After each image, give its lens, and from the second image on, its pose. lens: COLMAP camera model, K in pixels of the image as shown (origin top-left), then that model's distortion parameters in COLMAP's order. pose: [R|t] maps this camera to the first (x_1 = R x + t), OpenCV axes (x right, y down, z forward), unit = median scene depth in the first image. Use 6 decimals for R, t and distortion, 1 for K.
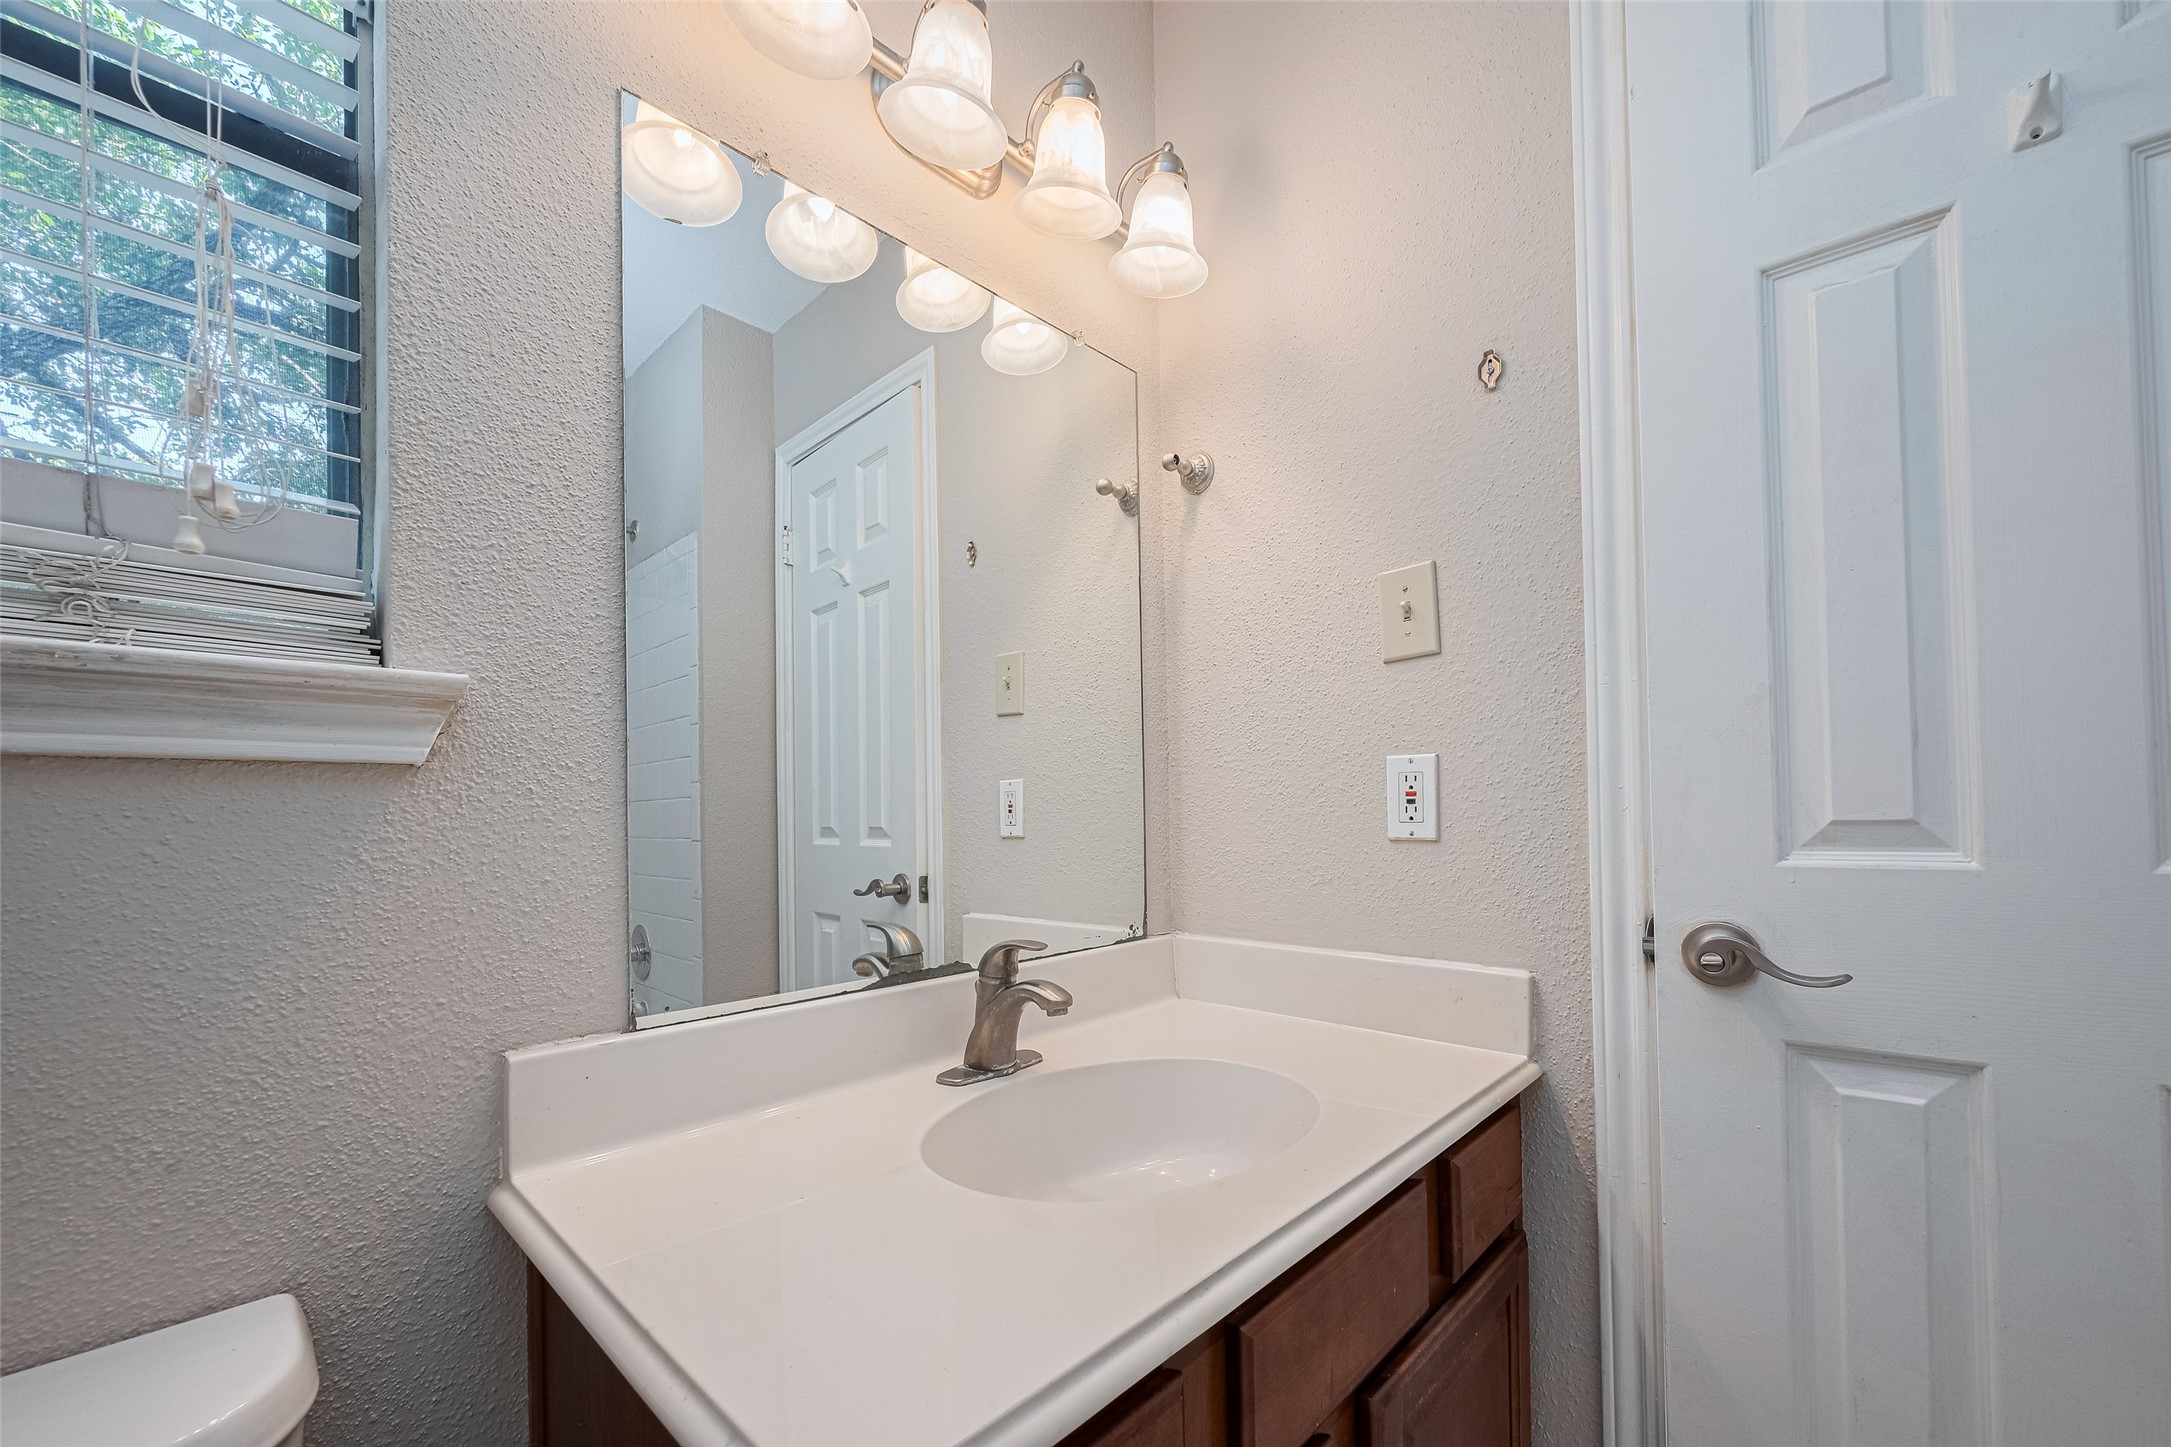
lens RADIAL K [[855.4, 0, 1102.6], [0, 855.4, 814.7], [0, 0, 1]] dist [-0.012162, 0.000549]
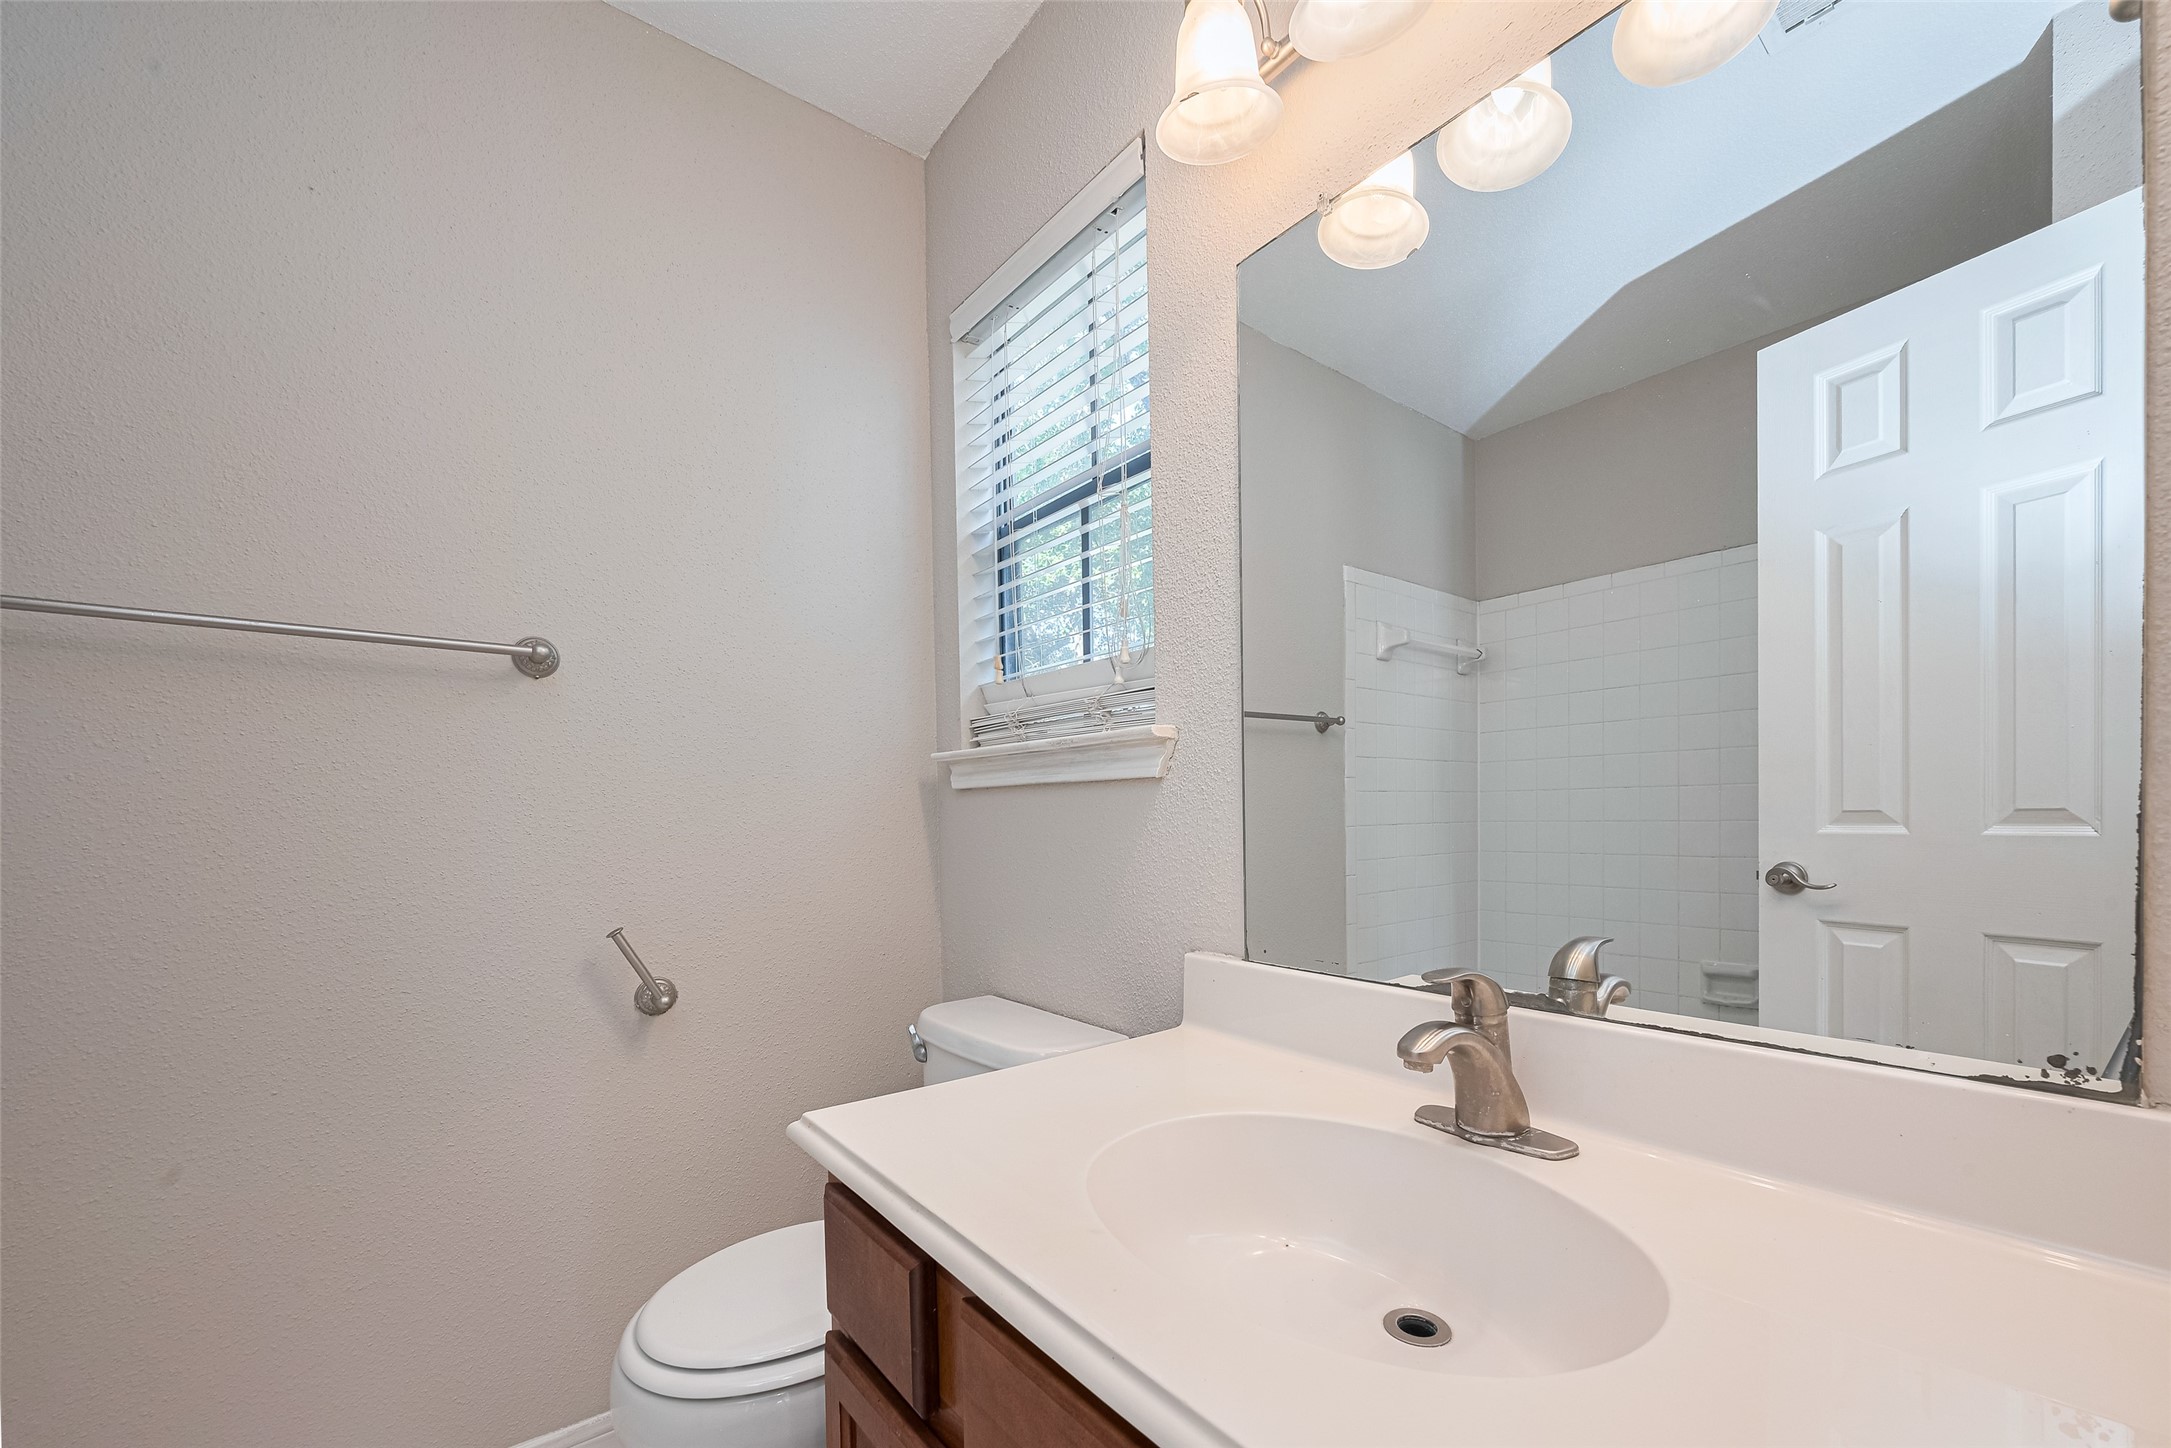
lens RADIAL K [[855.4, 0, 1102.6], [0, 855.4, 815.2], [0, 0, 1]] dist [-0.012162, 0.000549]
pose [[-0.173907, 0.019199, -0.984575, 0.841716], [0.025464, 0.999563, 0.014994, -0.007334], [0.984433, -0.022464, -0.174320, 1.017869]]
